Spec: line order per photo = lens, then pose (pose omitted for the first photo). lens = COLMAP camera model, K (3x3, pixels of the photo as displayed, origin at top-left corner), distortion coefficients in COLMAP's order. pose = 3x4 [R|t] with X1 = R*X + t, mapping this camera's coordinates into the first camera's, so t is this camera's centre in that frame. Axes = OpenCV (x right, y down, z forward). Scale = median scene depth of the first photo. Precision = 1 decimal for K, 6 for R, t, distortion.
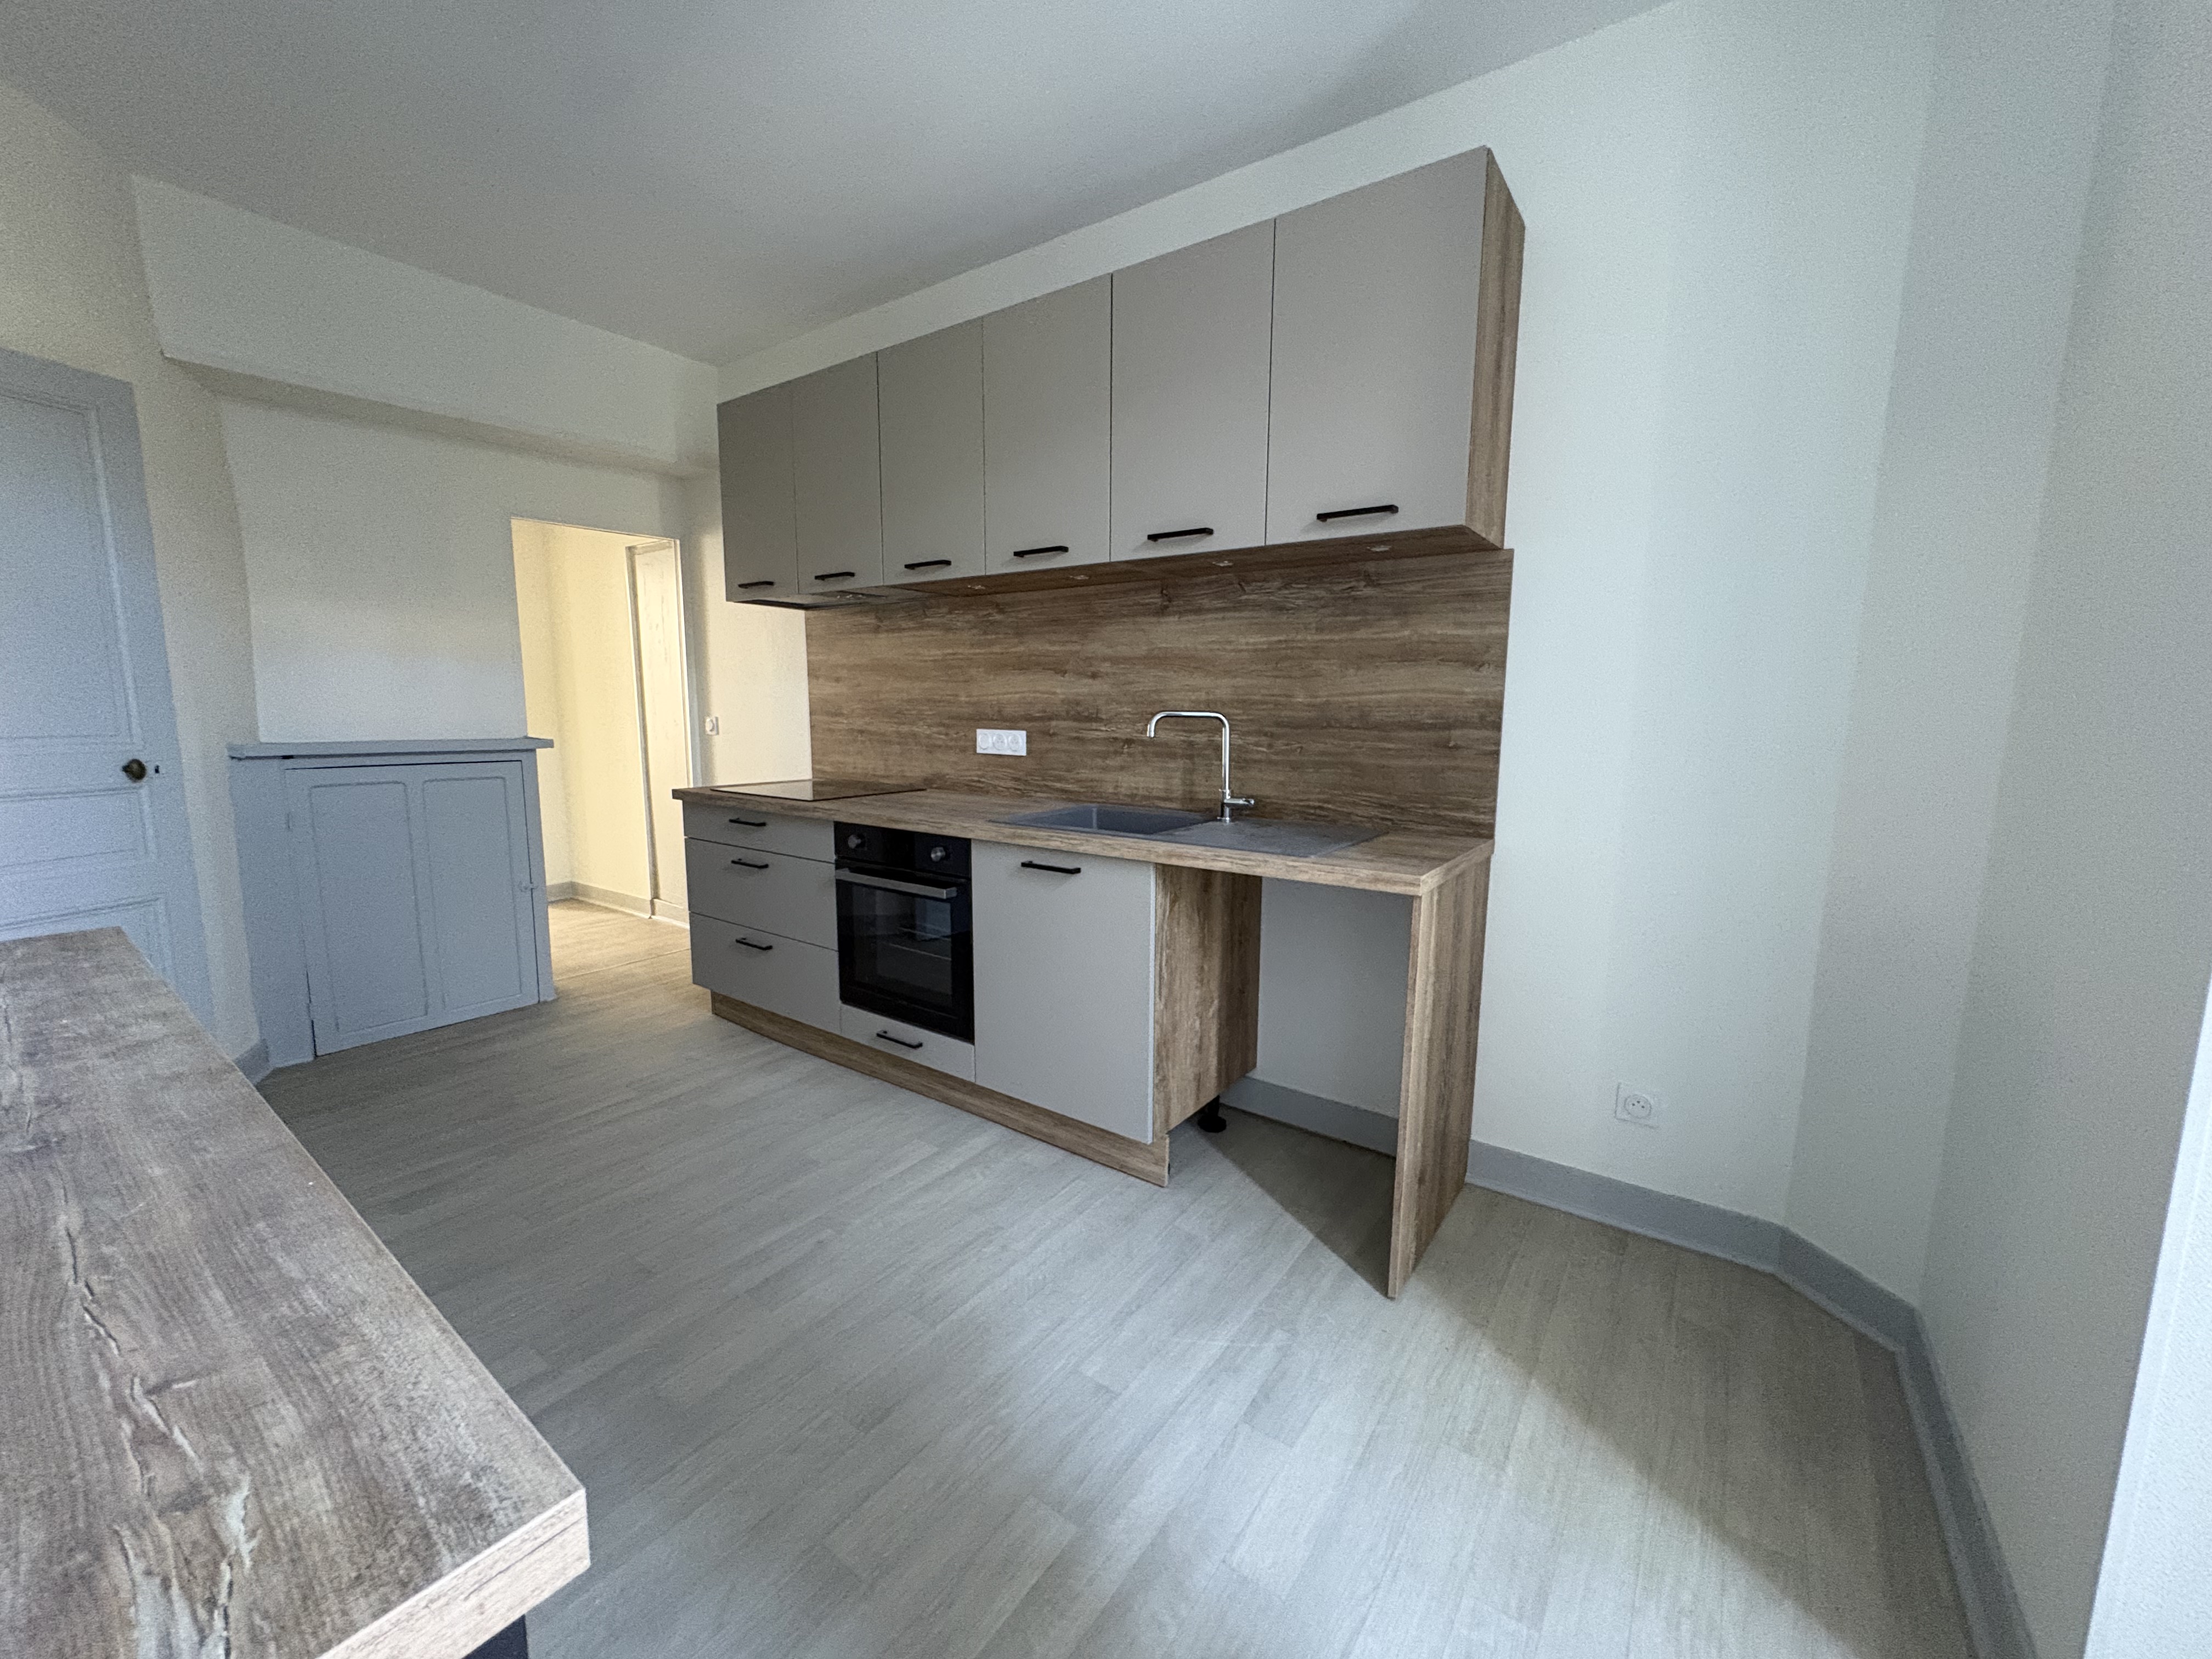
lens RADIAL K [[873.8, 0, 1088.8], [0, 873.8, 824.6], [0, 0, 1]] dist [0.001164, 0.000151]
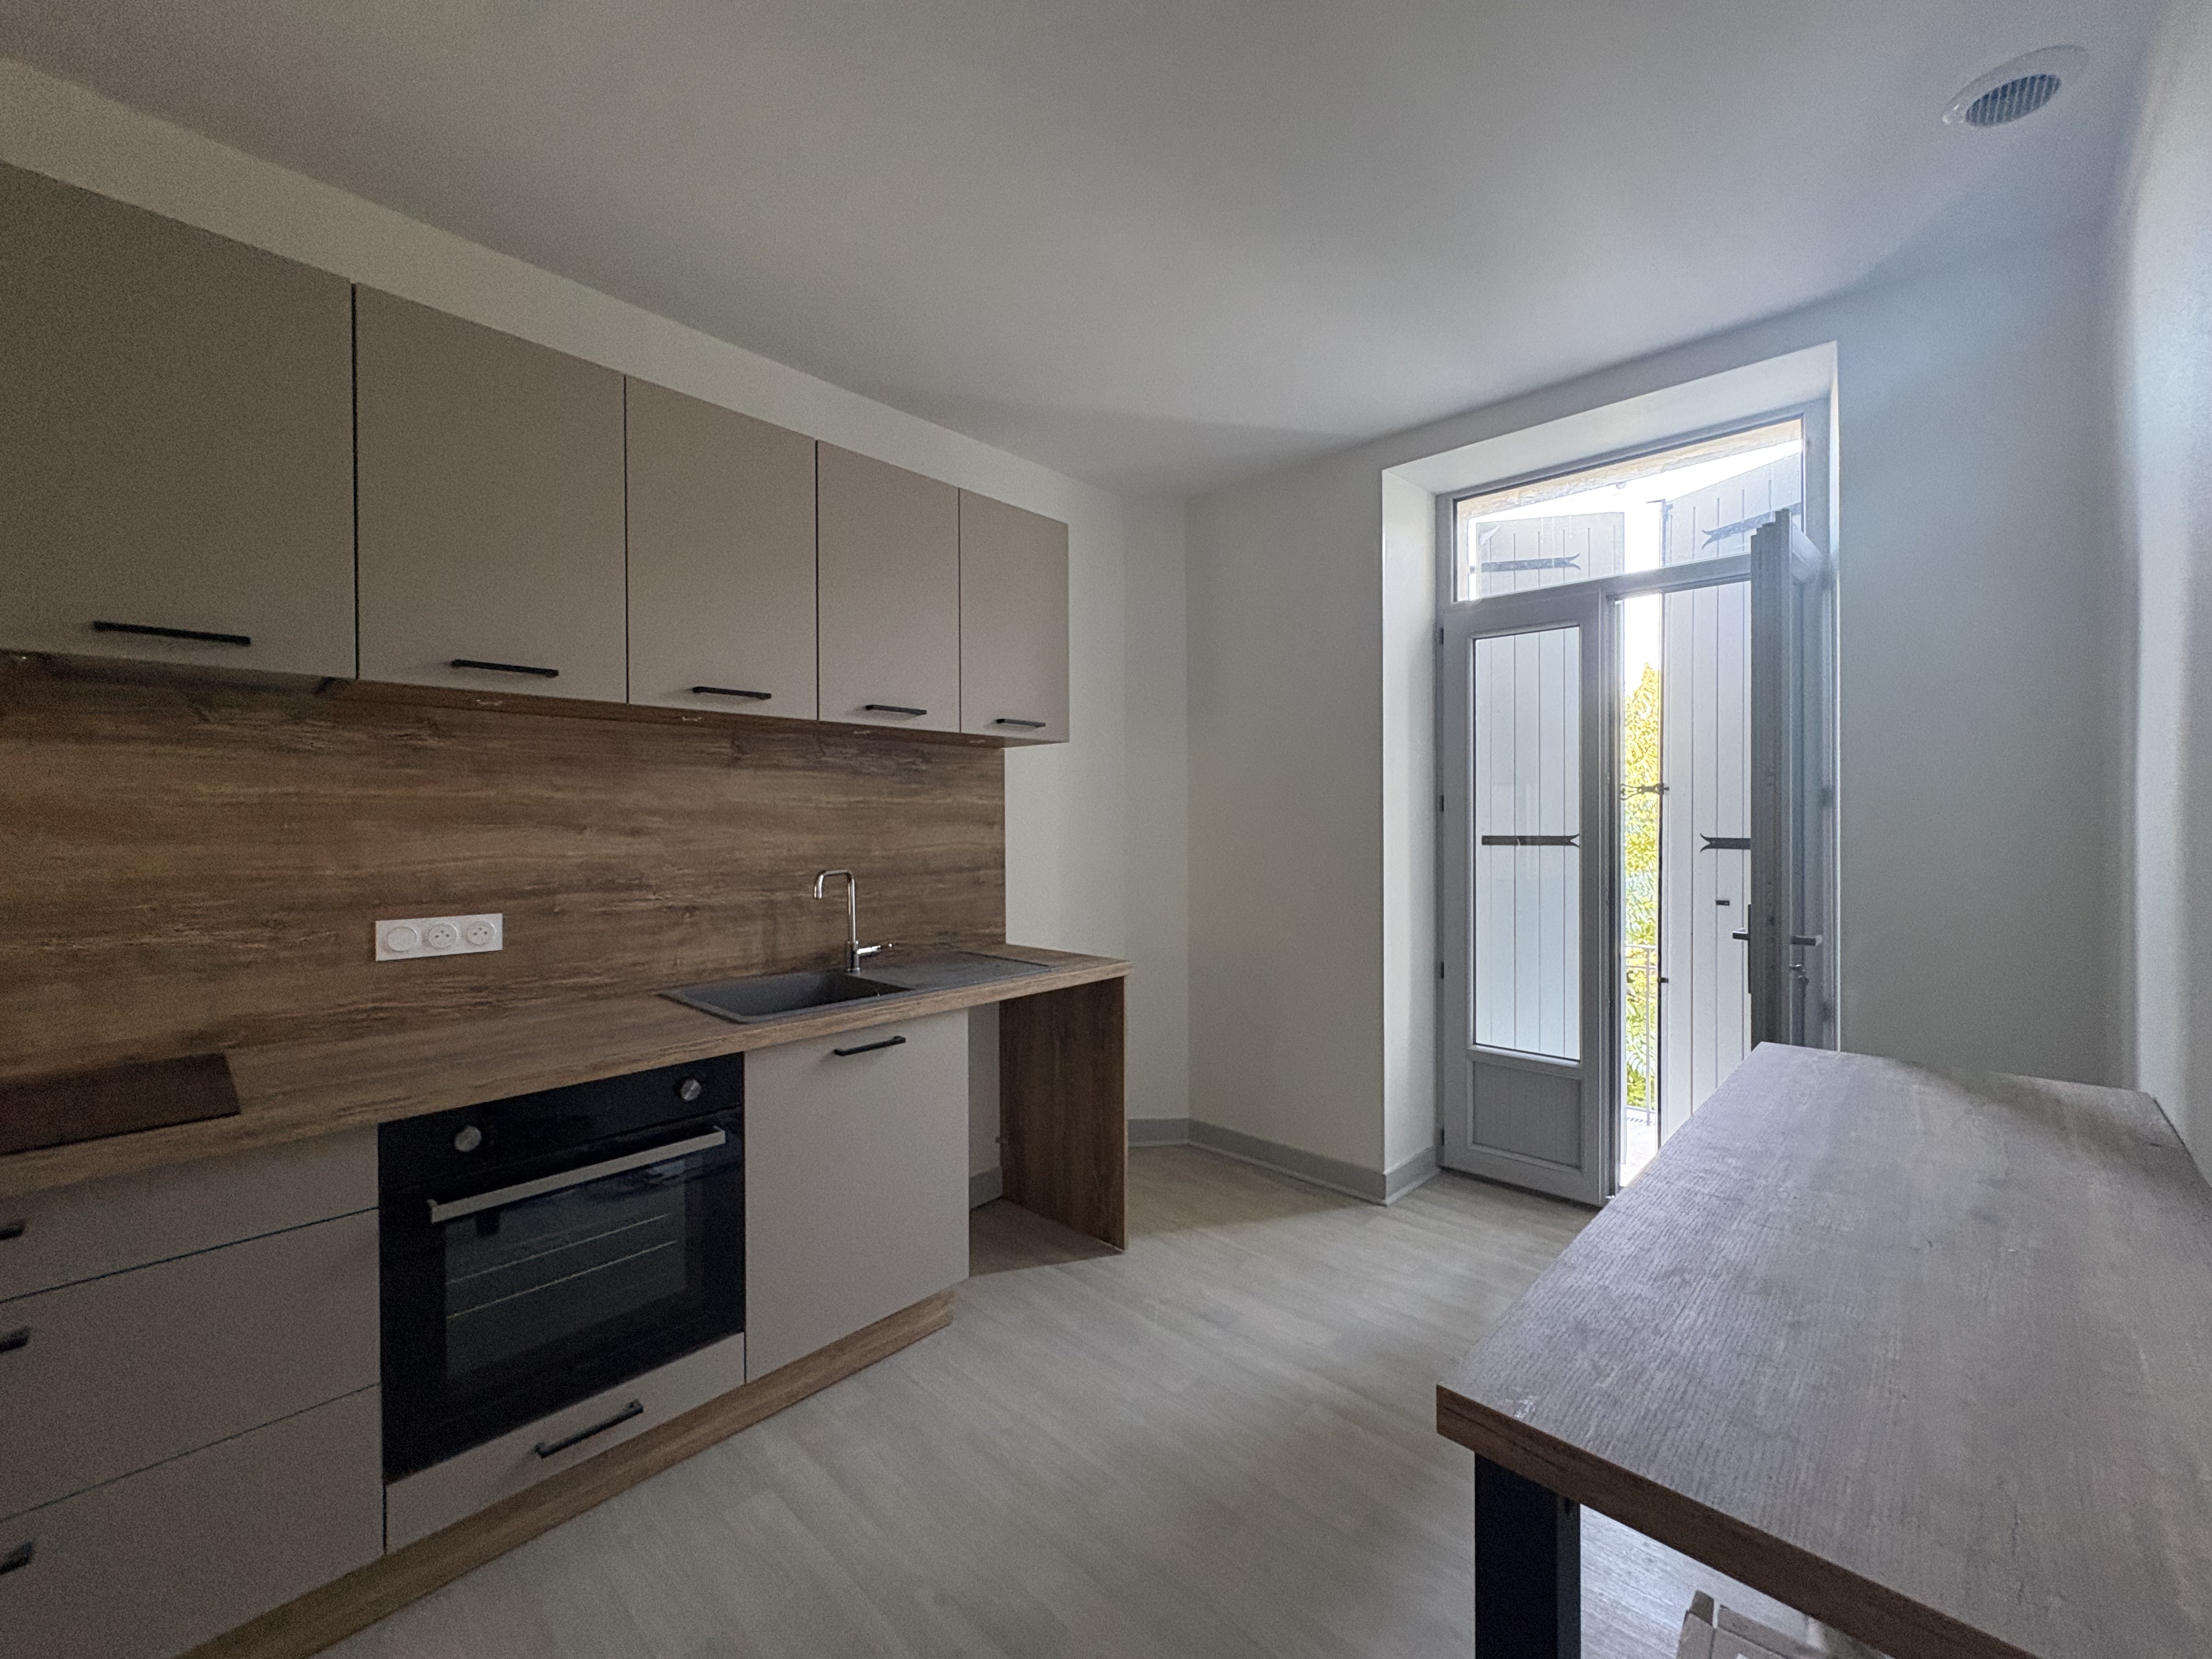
lens RADIAL K [[873.8, 0, 1118.4], [0, 873.8, 823.3], [0, 0, 1]] dist [0.001164, 0.000151]
pose [[0.123257, -0.010990, 0.992314, -0.787741], [0.141930, 0.989854, -0.006667, -0.120024], [-0.982173, 0.141661, 0.123566, 0.506936]]
